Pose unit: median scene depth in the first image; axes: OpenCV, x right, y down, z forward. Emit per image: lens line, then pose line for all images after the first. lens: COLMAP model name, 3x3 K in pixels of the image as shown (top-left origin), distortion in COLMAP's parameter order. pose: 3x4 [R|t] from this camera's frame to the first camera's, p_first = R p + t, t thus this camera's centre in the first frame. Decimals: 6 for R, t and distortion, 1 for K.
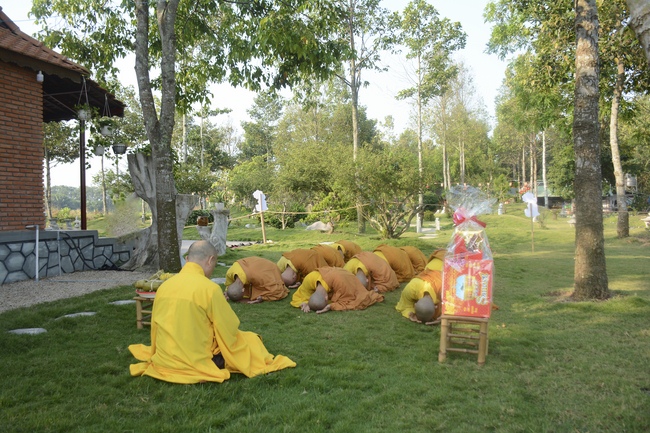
lens RADIAL K [[552.0, 0, 325.0], [0, 552.0, 214.1], [0, 0, 1]] dist [-0.097605, 0.050339]
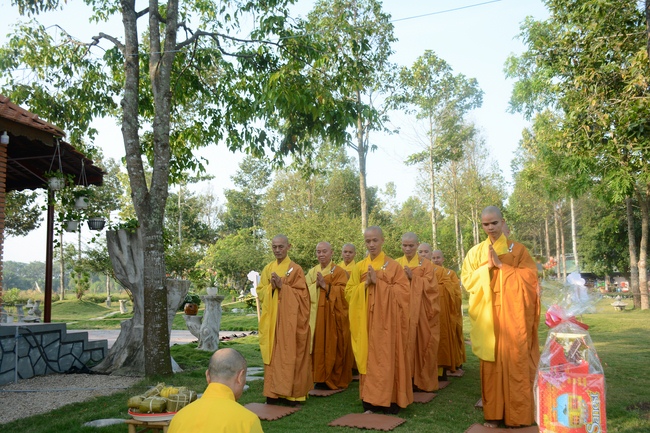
lens RADIAL K [[626.0, 0, 323.3], [0, 626.0, 210.1], [0, 0, 1]] dist [-0.022276, 0.000000]
pose [[0.999887, -0.002276, 0.014842, -0.027274], [0.004208, 0.991311, -0.131474, -0.008473], [-0.014414, 0.131522, 0.991208, 0.026105]]
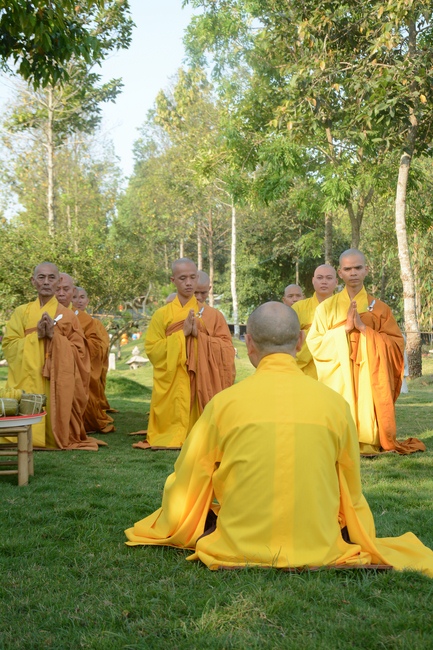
lens RADIAL K [[1050.9, 0, 221.0], [0, 1050.9, 330.3], [0, 0, 1]] dist [0.328853, 0.000000]
pose [[0.906873, 0.017302, 0.421048, -0.190616], [-0.005017, 0.999529, -0.030268, 0.025990], [-0.421373, 0.025336, 0.906533, -0.048254]]
